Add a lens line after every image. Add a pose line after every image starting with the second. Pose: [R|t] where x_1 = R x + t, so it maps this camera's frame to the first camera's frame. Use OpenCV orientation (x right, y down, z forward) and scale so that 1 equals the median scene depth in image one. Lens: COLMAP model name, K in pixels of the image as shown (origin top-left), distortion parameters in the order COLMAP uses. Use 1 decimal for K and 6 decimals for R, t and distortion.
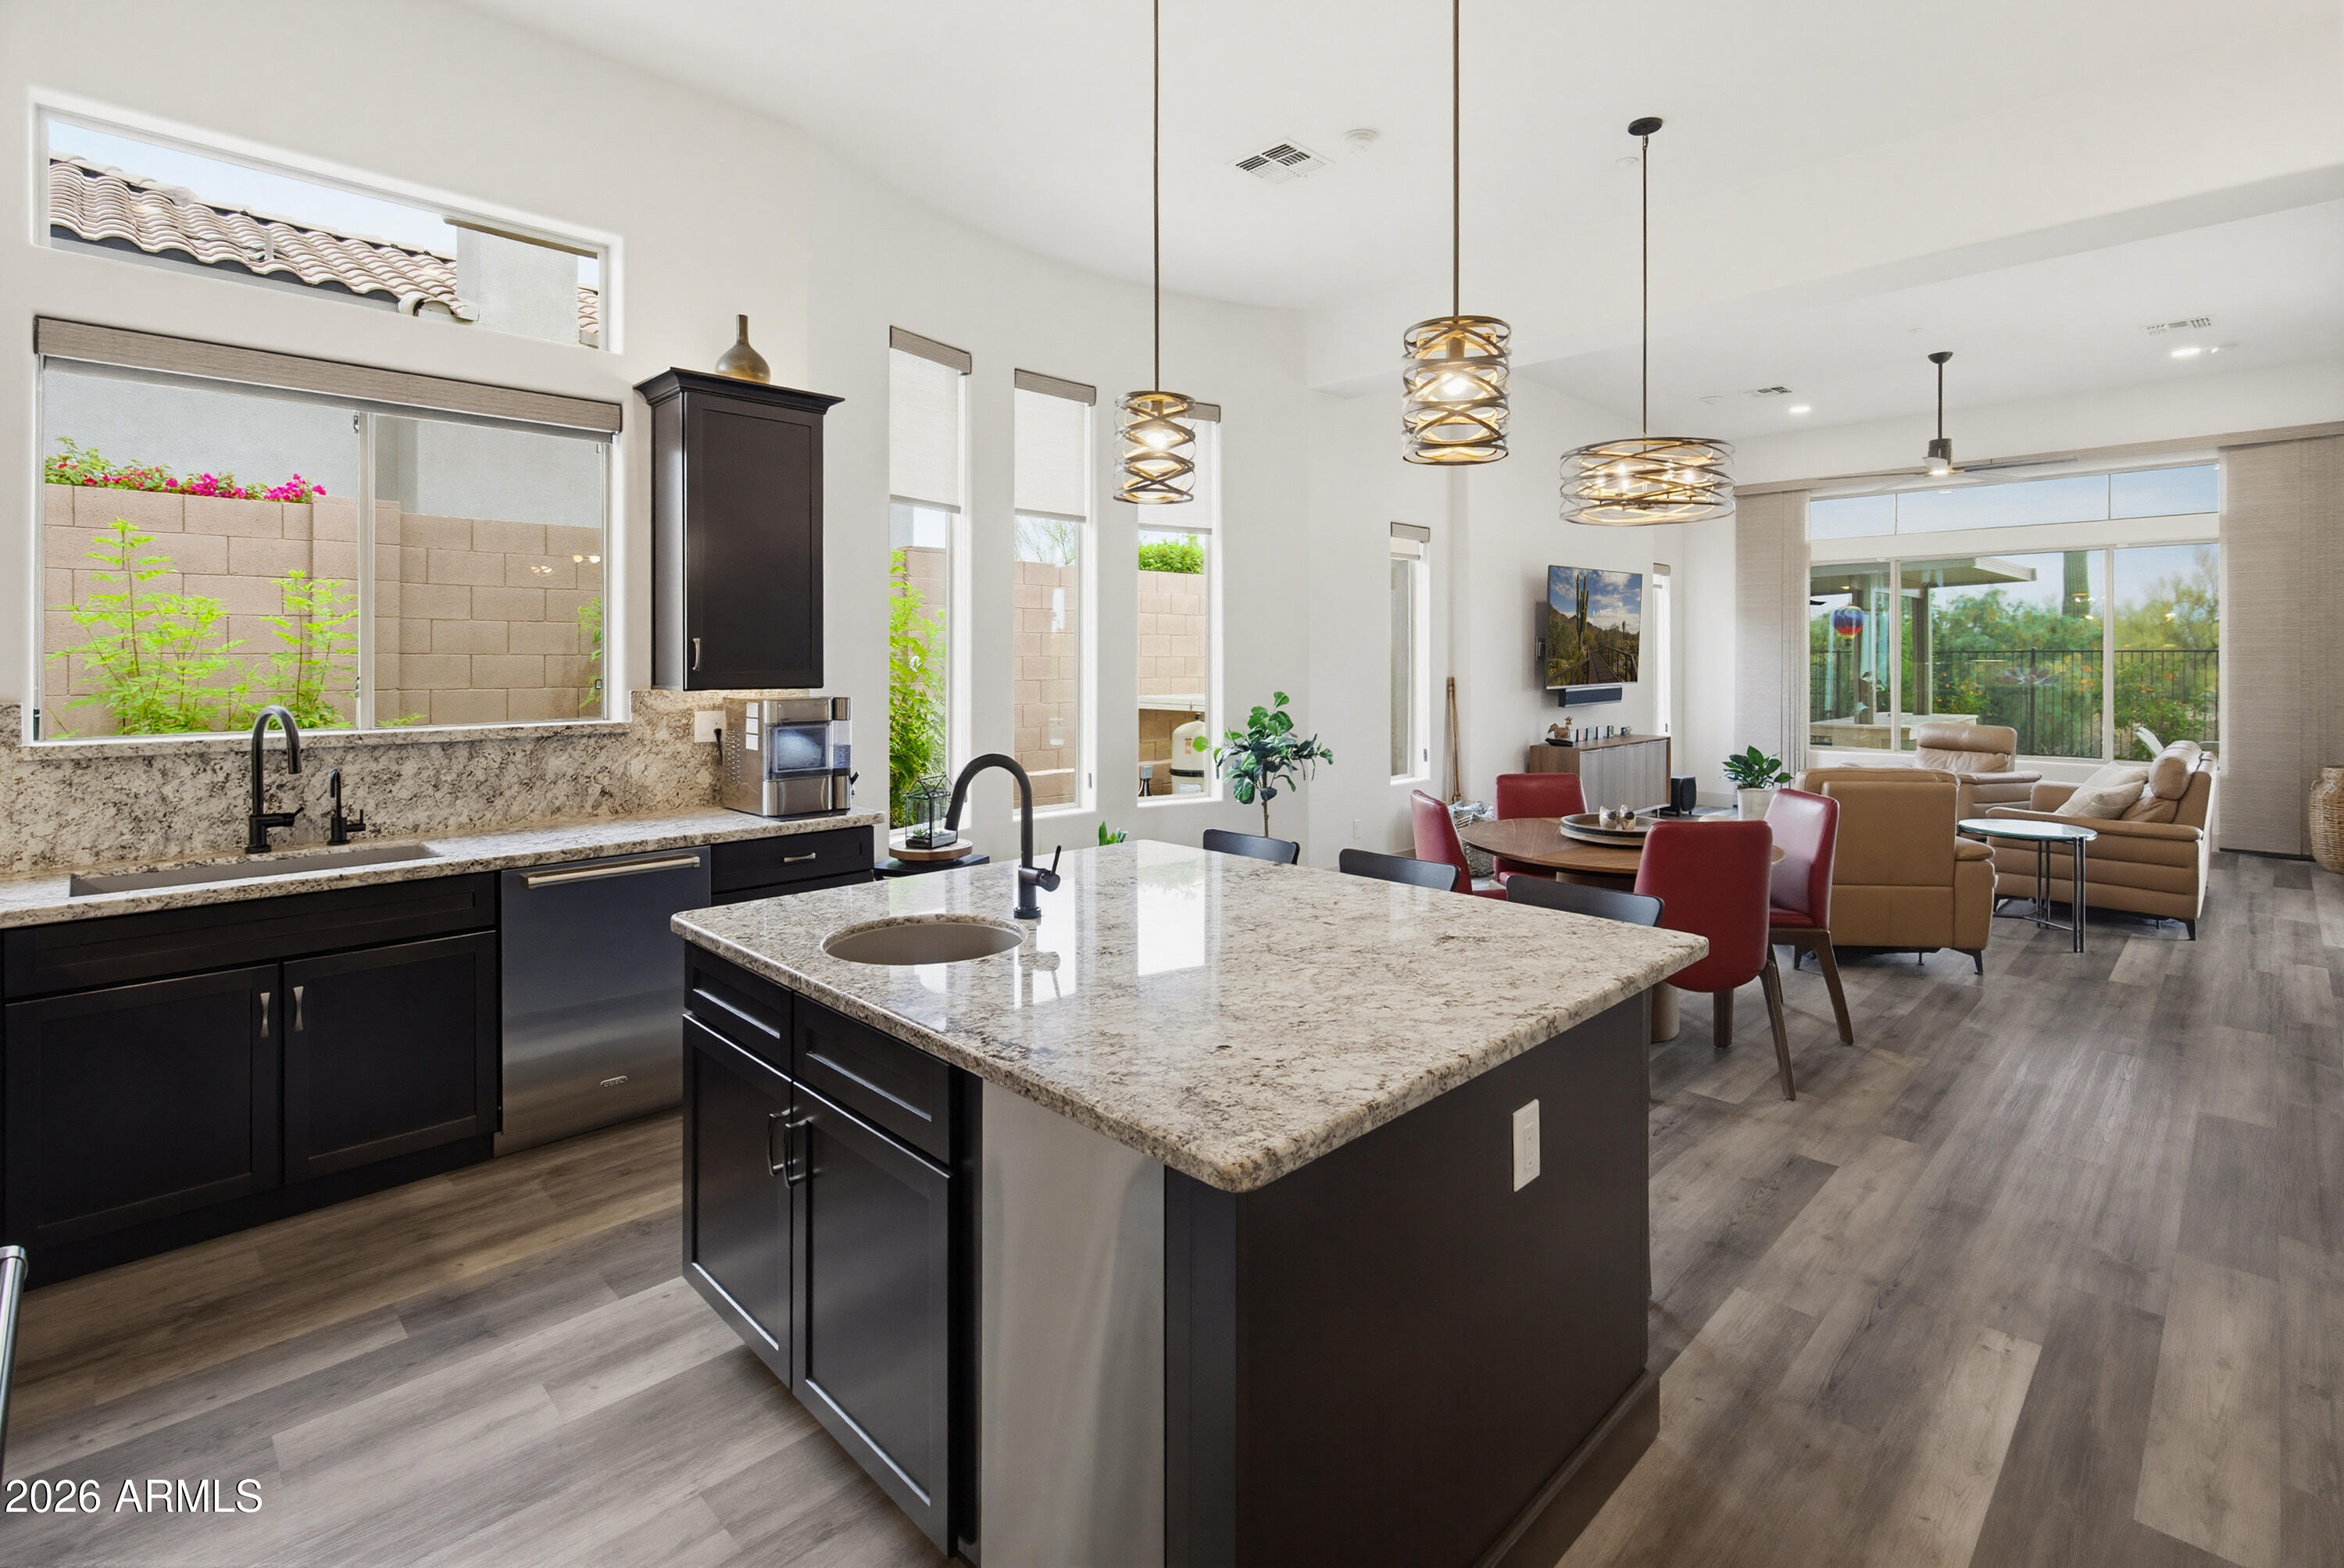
lens RADIAL K [[1084.3, 0, 1167.9], [0, 1084.3, 661.5], [0, 0, 1]] dist [-0.003512, -0.000228]
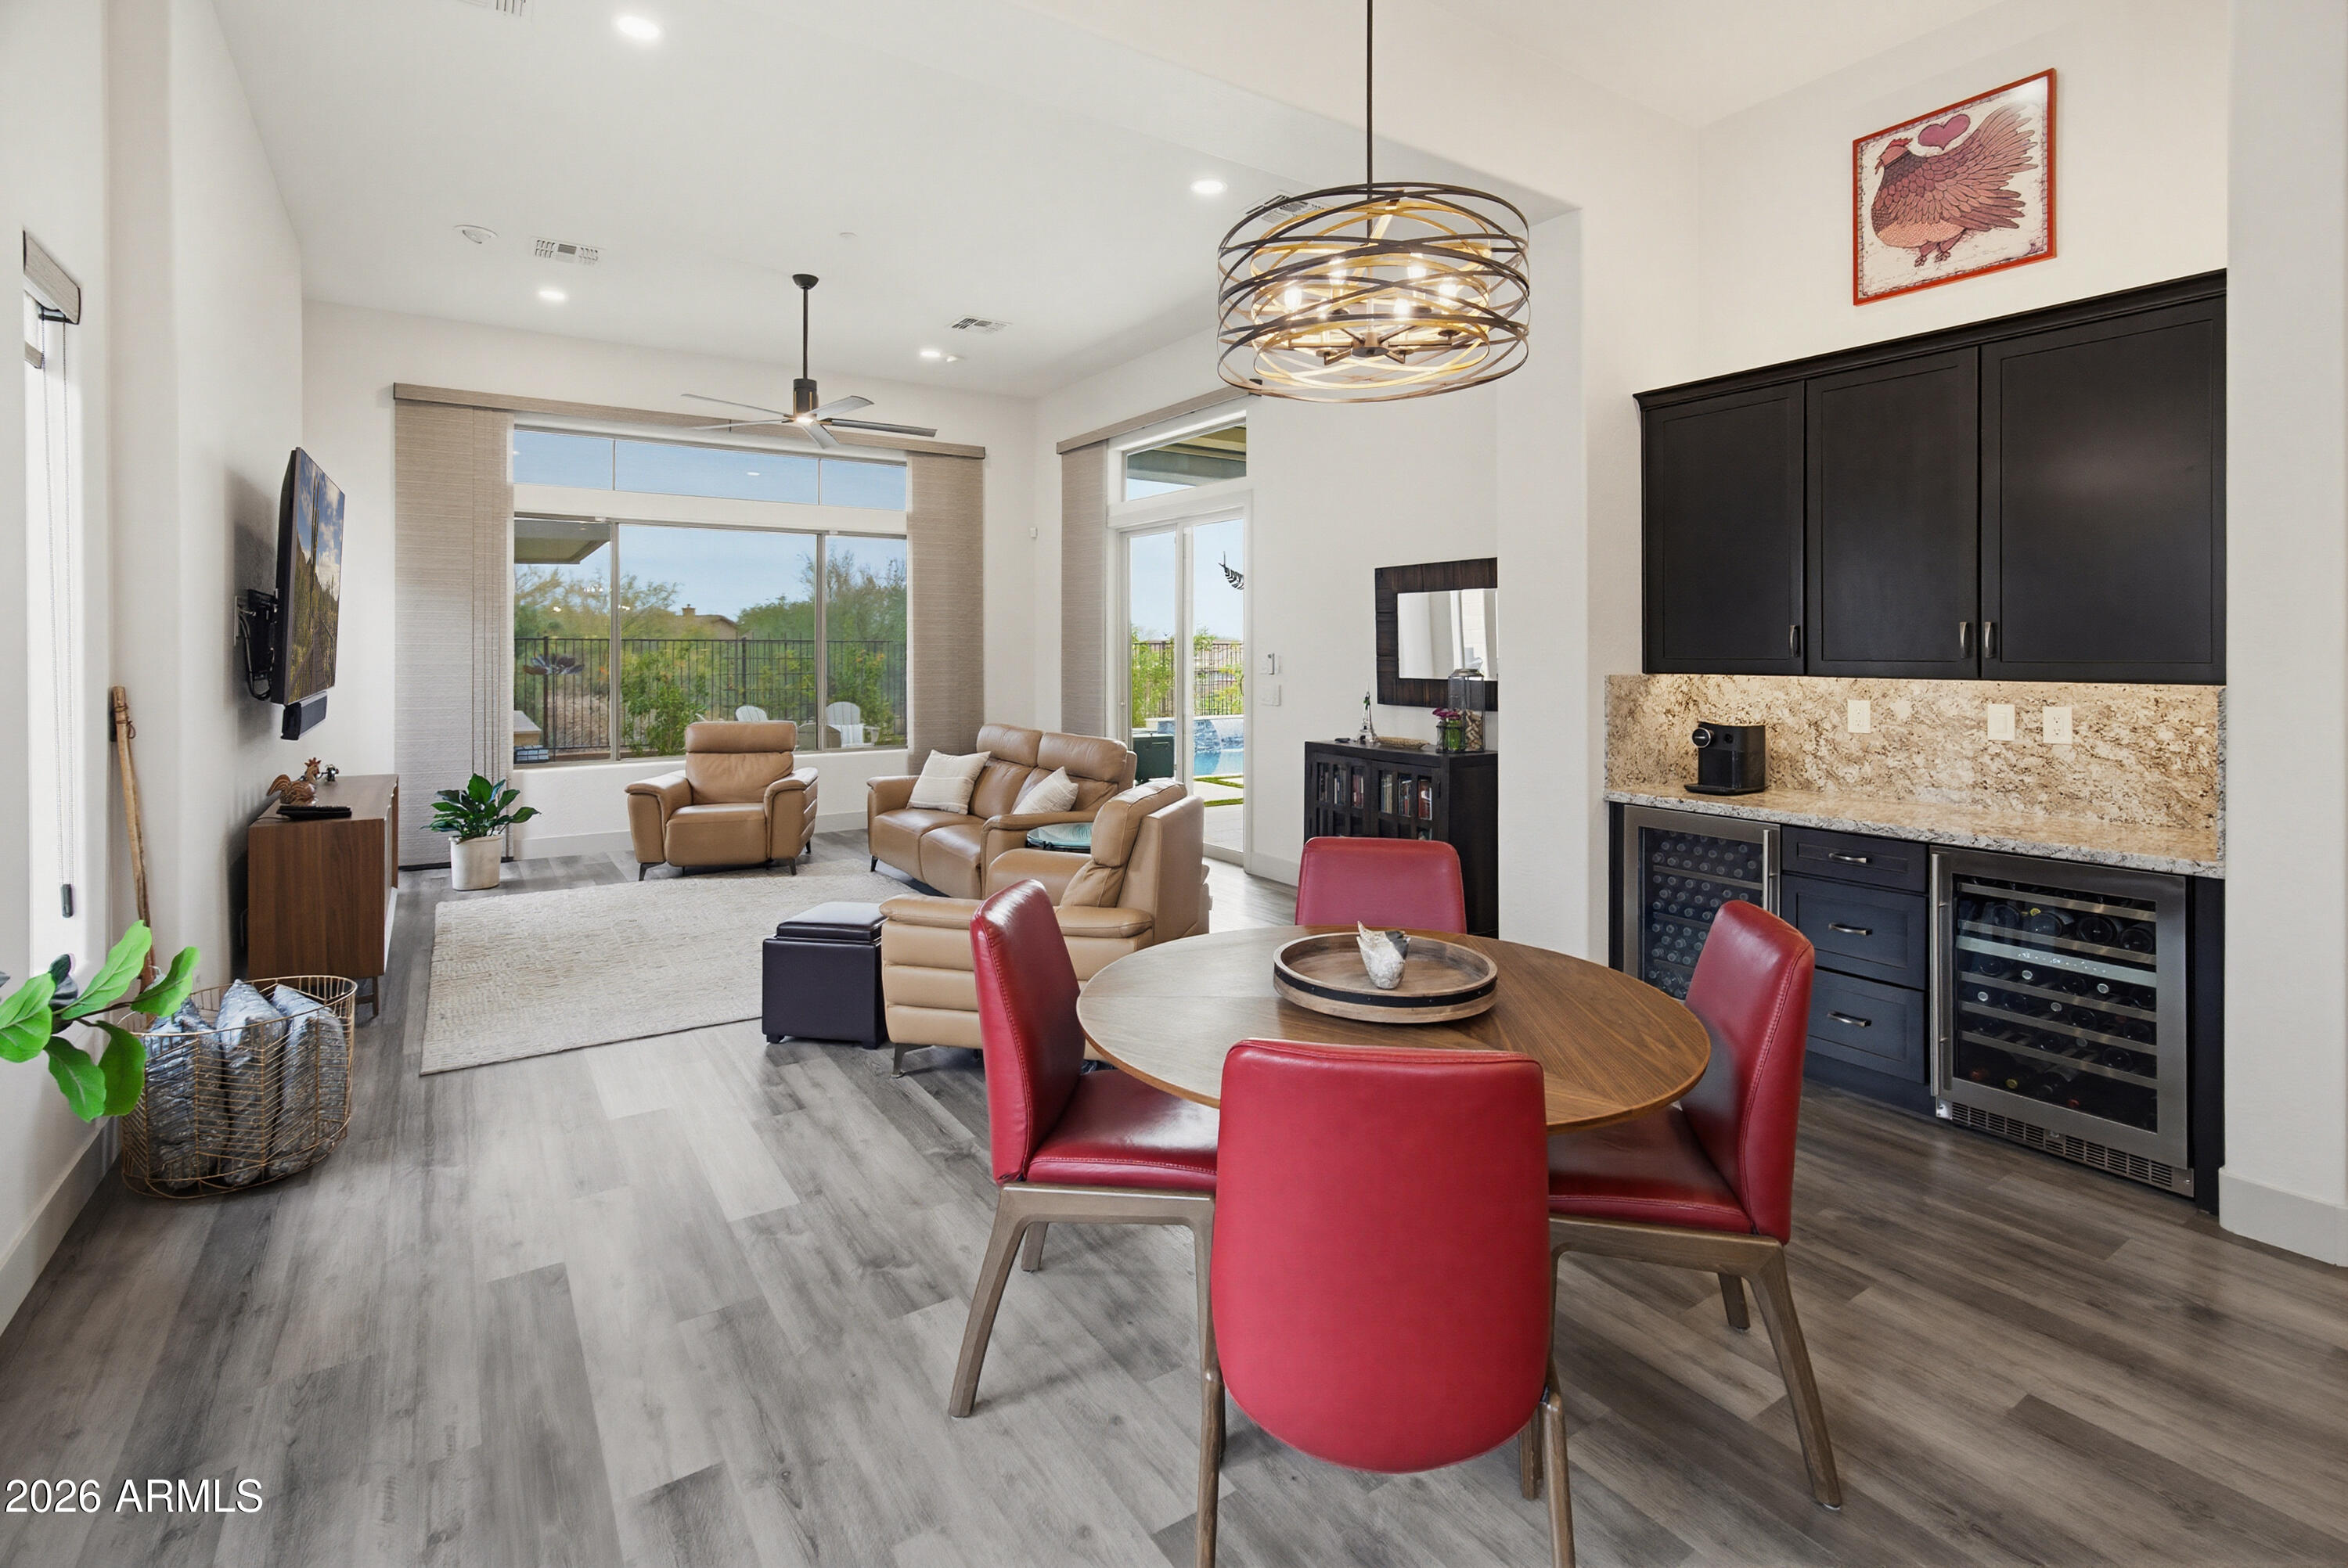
lens RADIAL K [[1096.3, 0, 1176.8], [0, 1096.3, 657.3], [0, 0, 1]] dist [-0.002266, 0.000310]
pose [[0.190849, -0.005196, 0.981606, -0.124728], [0.001060, 0.999986, 0.005087, 0.006616], [-0.981619, 0.000070, 0.190852, 1.216893]]
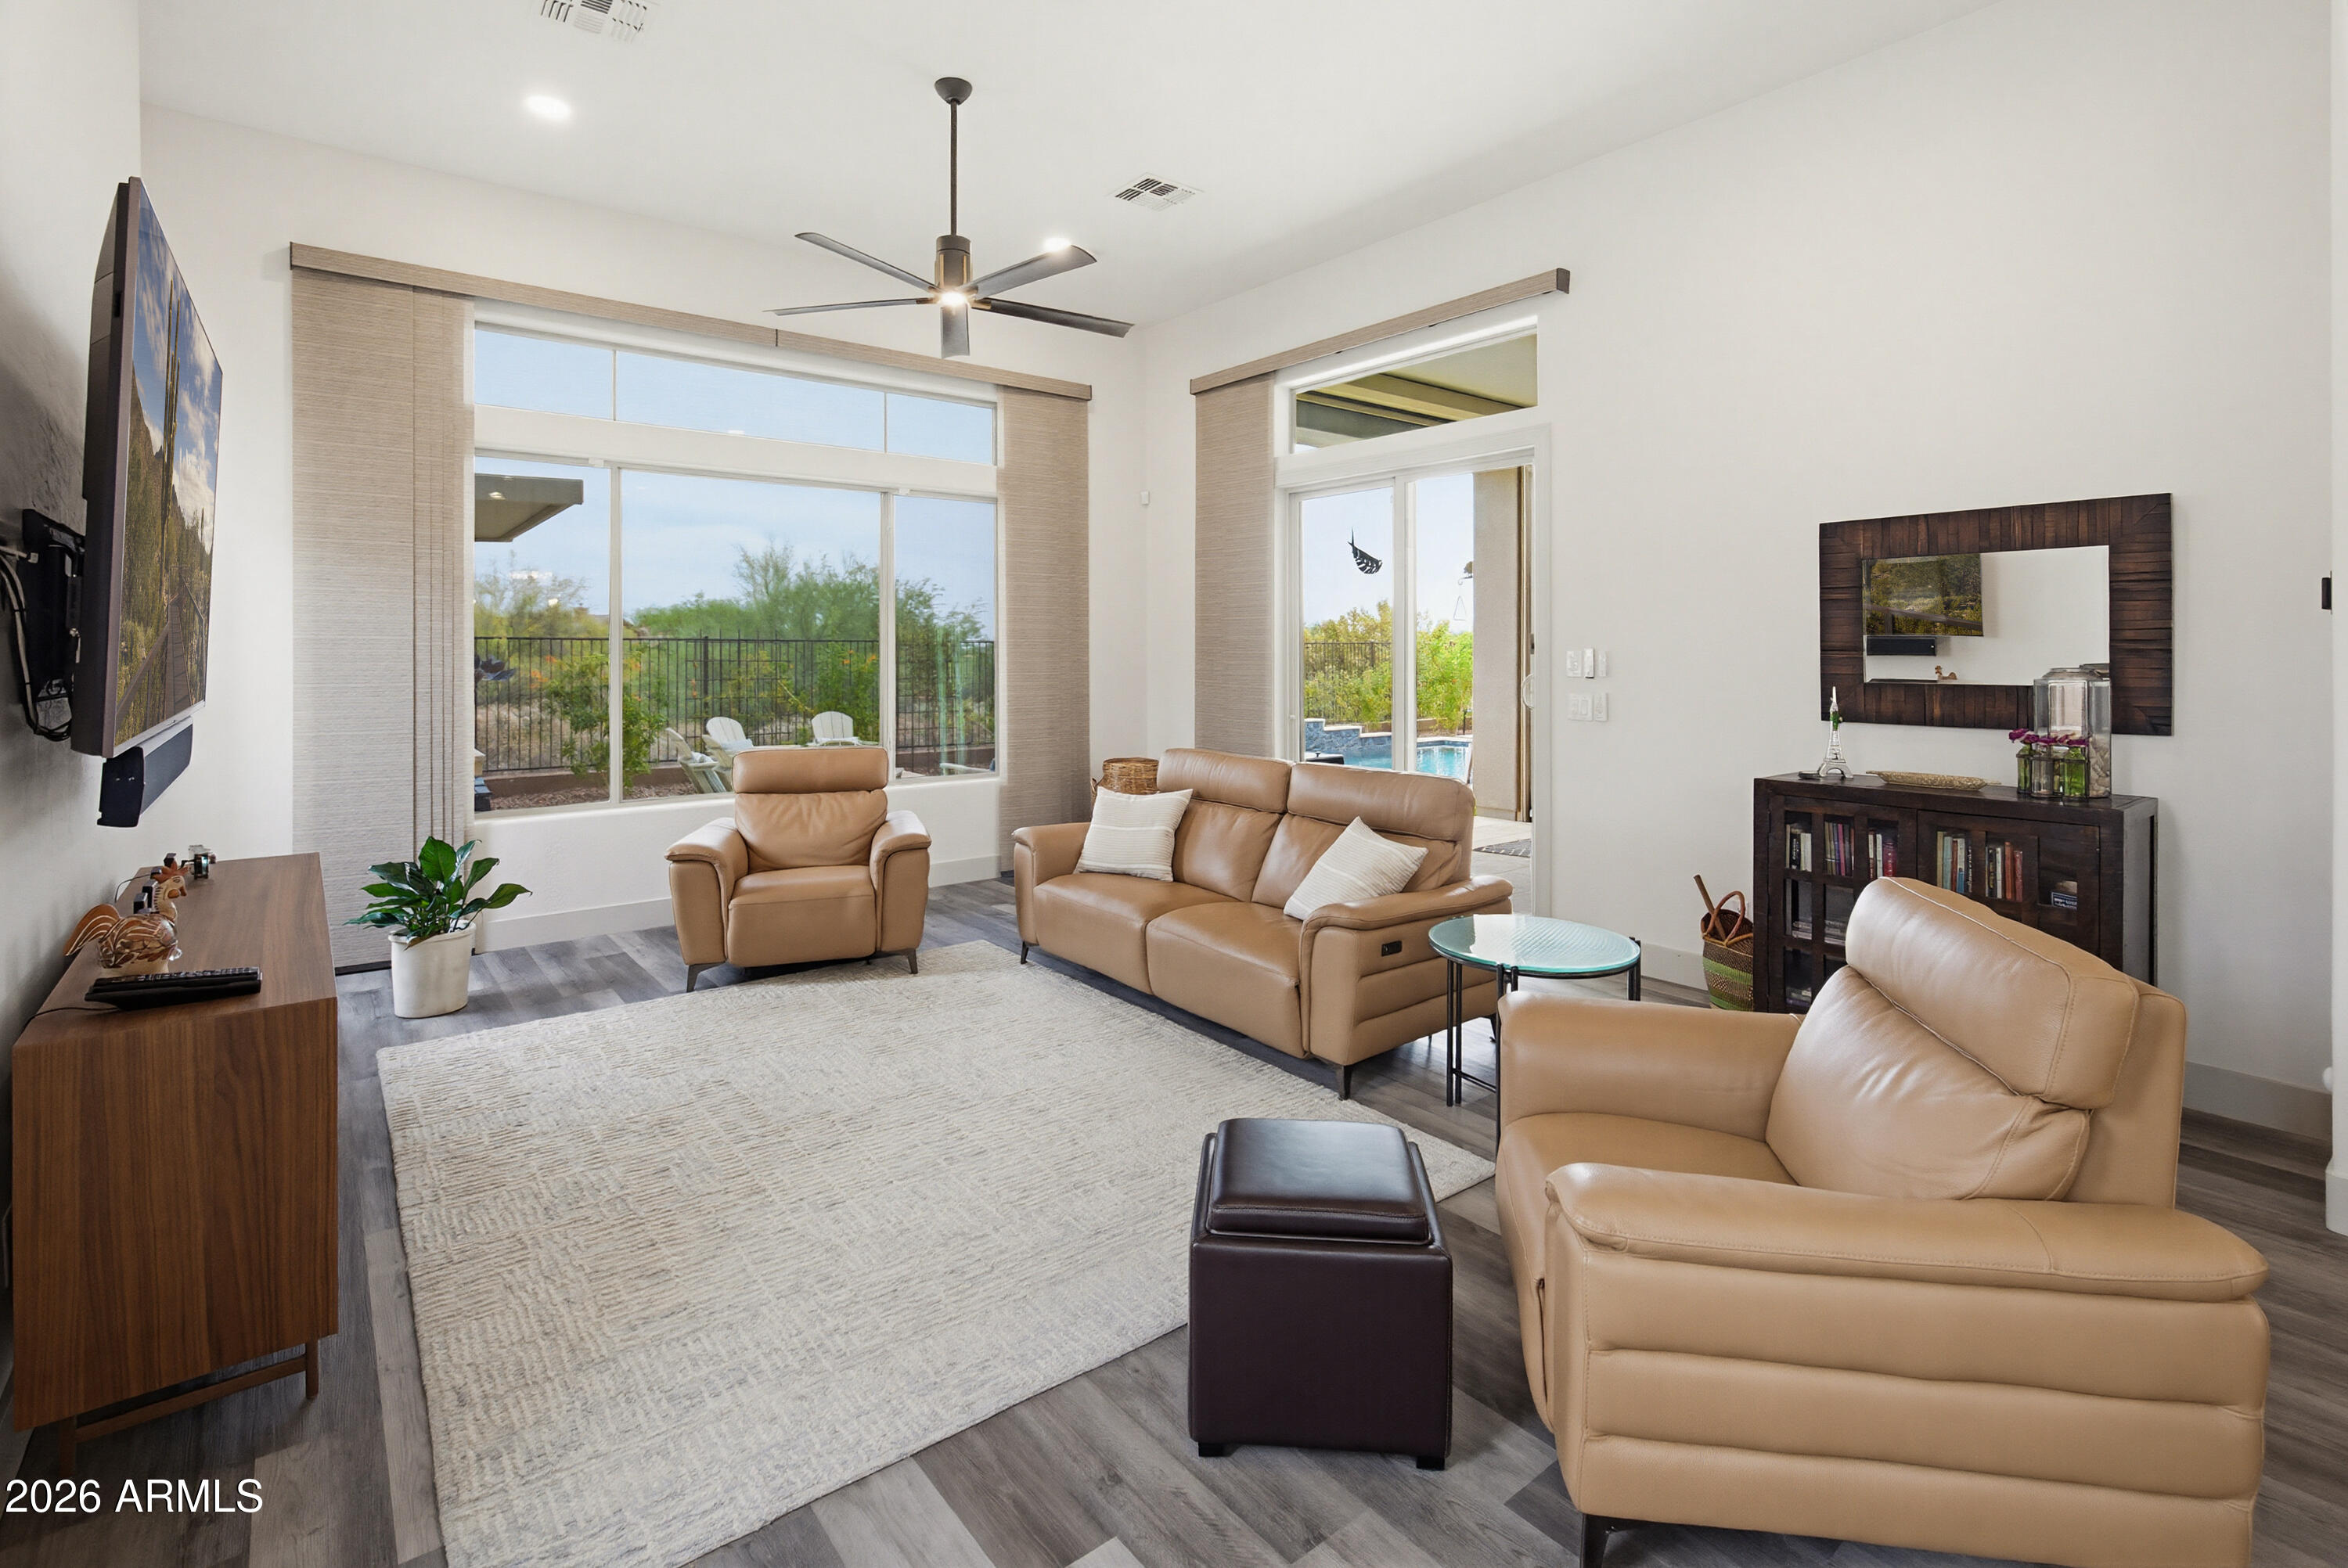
lens RADIAL K [[1086.0, 0, 1169.9], [0, 1086.0, 661.3], [0, 0, 1]] dist [-0.003512, -0.000228]
pose [[0.106343, -0.006688, 0.994307, 0.374228], [0.003147, 0.999975, 0.006389, 0.014713], [-0.994325, 0.002449, 0.106361, 1.805088]]
